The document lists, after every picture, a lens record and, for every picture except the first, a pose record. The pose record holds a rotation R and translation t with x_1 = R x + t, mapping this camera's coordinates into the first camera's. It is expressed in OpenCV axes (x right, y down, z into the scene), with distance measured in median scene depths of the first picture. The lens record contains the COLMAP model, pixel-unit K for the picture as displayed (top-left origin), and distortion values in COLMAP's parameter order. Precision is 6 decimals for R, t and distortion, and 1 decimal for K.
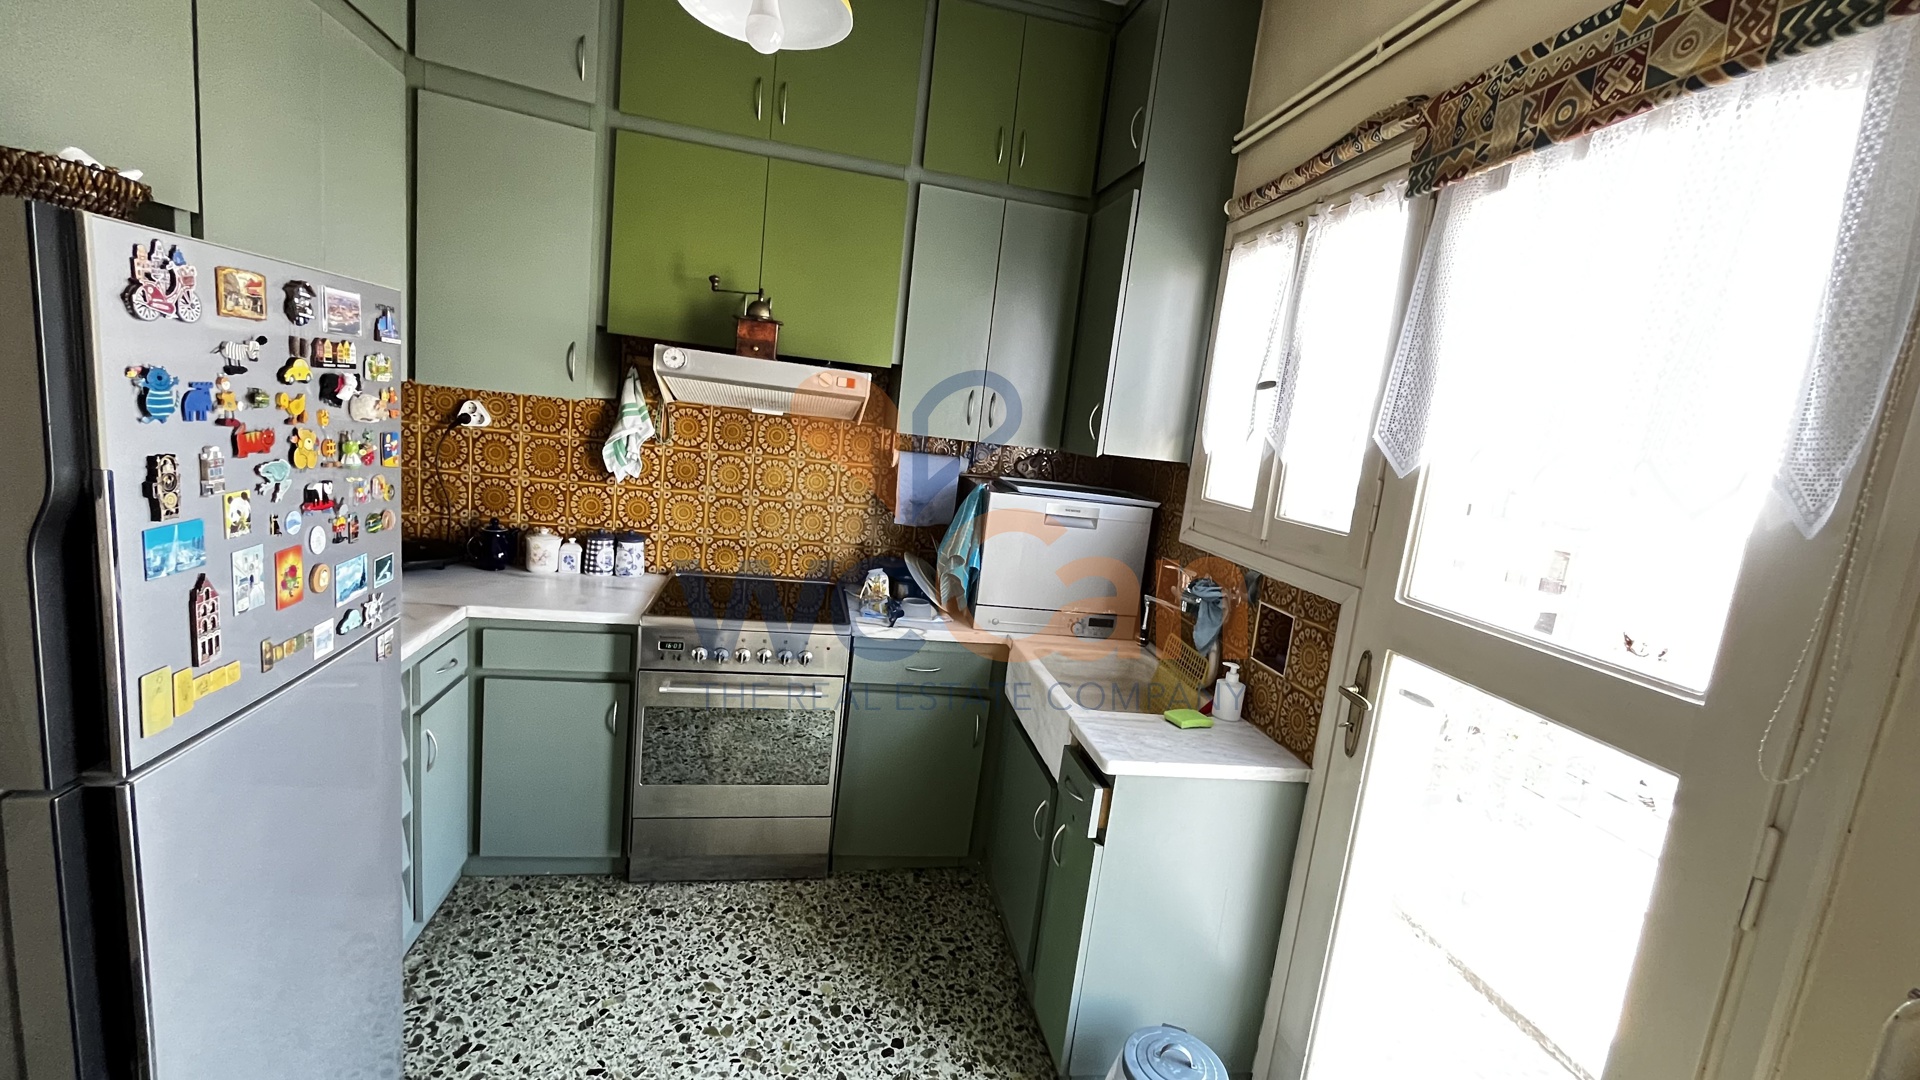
lens RADIAL K [[775.2, 0, 969.9], [0, 775.2, 537.9], [0, 0, 1]] dist [-0.002922, -0.000190]
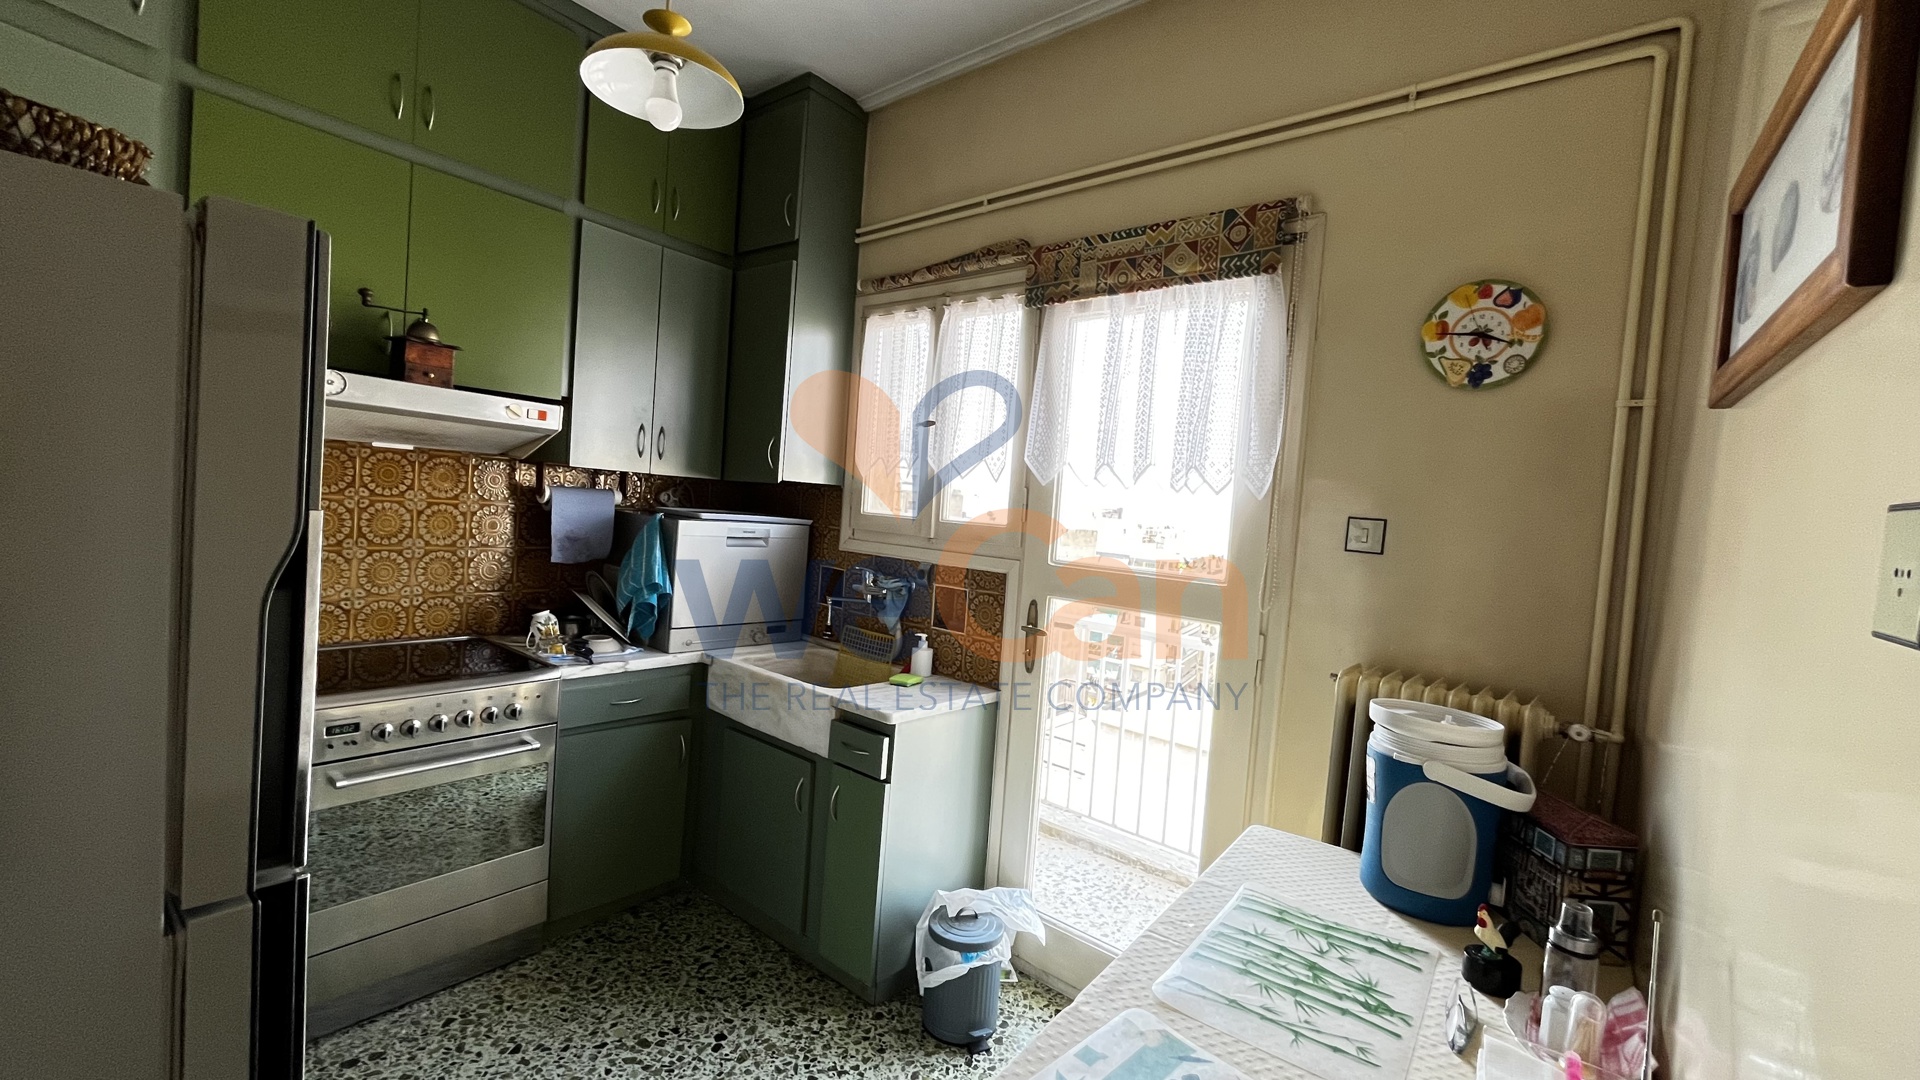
lens RADIAL K [[775.2, 0, 960.5], [0, 775.2, 536.9], [0, 0, 1]] dist [-0.002922, -0.000190]
pose [[0.766353, -0.080133, 0.637402, -0.396415], [0.106506, 0.994307, -0.003051, 0.008798], [-0.633529, 0.070225, 0.770525, -0.061916]]
